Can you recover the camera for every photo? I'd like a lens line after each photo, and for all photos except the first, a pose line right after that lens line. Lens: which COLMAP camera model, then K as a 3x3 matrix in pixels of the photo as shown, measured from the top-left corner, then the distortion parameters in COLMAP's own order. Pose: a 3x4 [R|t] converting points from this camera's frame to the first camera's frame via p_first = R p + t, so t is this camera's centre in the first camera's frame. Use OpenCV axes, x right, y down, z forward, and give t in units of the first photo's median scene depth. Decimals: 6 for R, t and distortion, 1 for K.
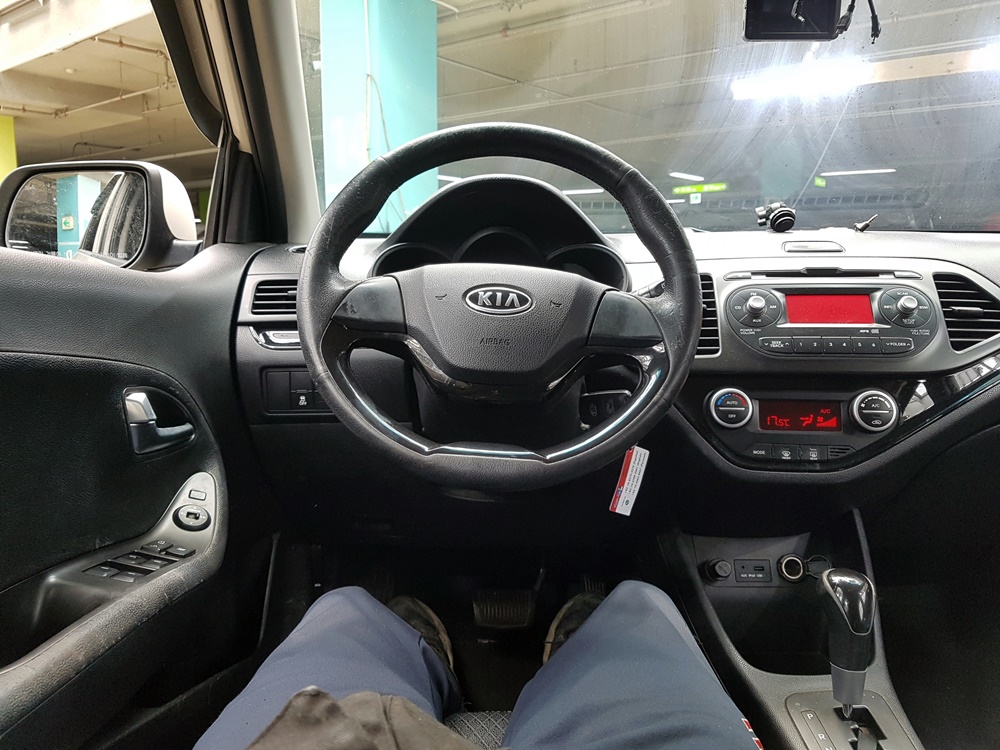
lens RADIAL K [[761.5, 0, 474.7], [0, 761.5, 380.1], [0, 0, 1]] dist [0.181352, -0.271280]
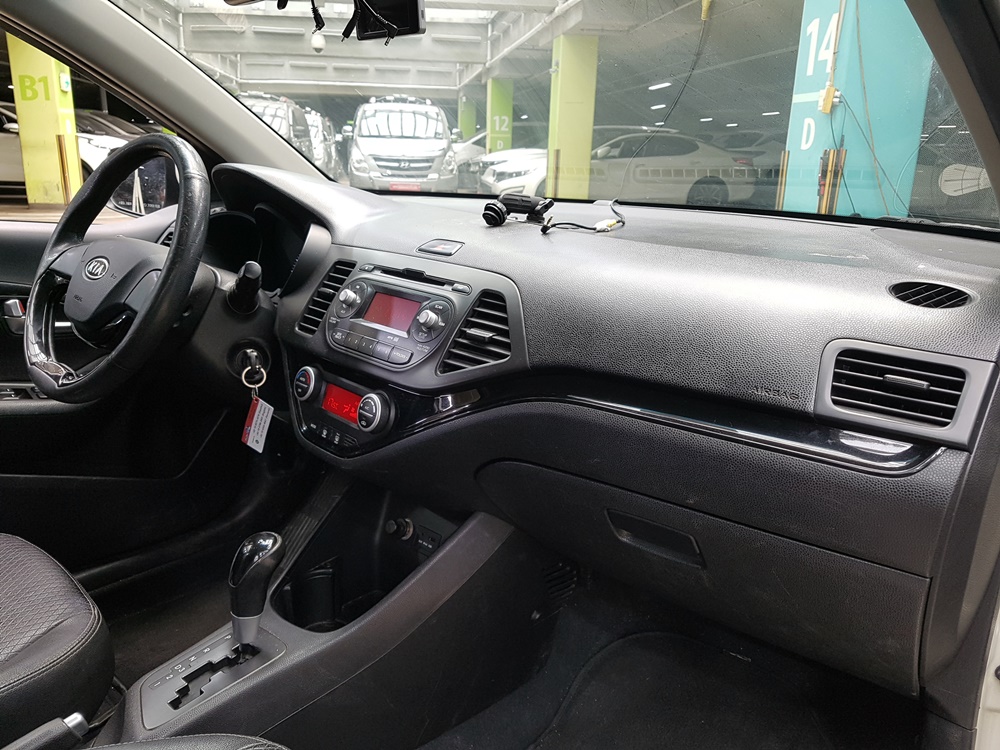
lens RADIAL K [[761.5, 0, 474.7], [0, 761.5, 380.1], [0, 0, 1]] dist [0.181352, -0.271280]
pose [[0.727130, 0.203305, -0.655705, 1.250905], [-0.123564, 0.978302, 0.166304, -0.188920], [0.675288, -0.039904, 0.736474, 0.323877]]
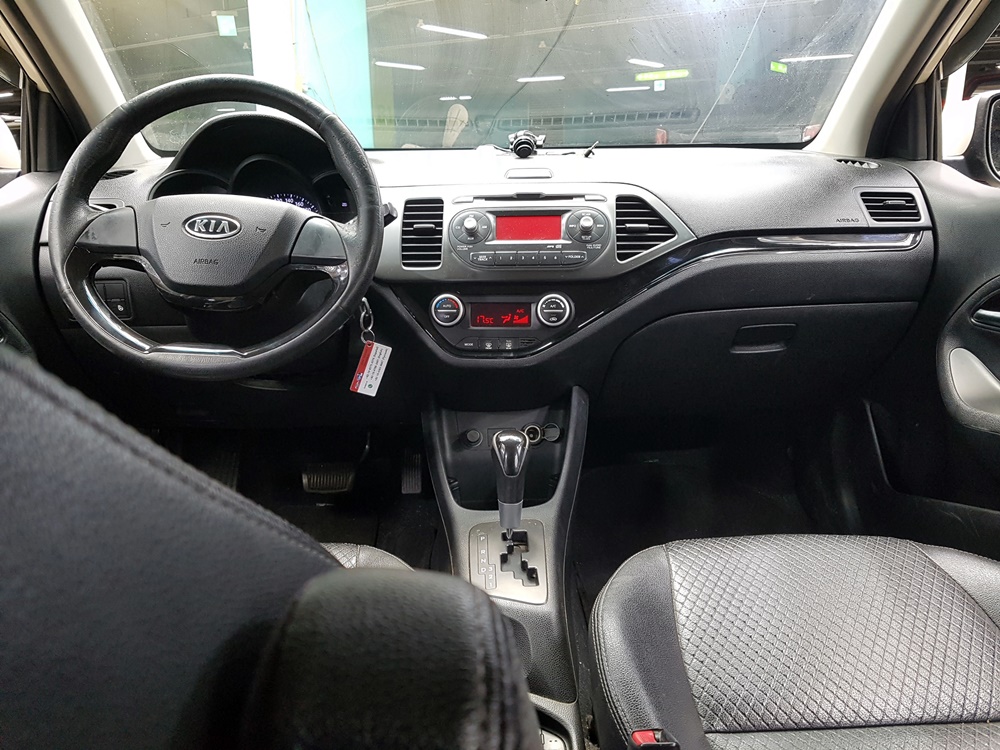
lens RADIAL K [[767.8, 0, 500.0], [0, 767.8, 375.0], [0, 0, 1]] dist [0.188366, -0.282227]
pose [[0.999490, -0.021457, 0.023646, 0.380770], [0.018242, 0.991521, 0.128658, -0.018515], [-0.026206, -0.128161, 0.991407, -0.251820]]
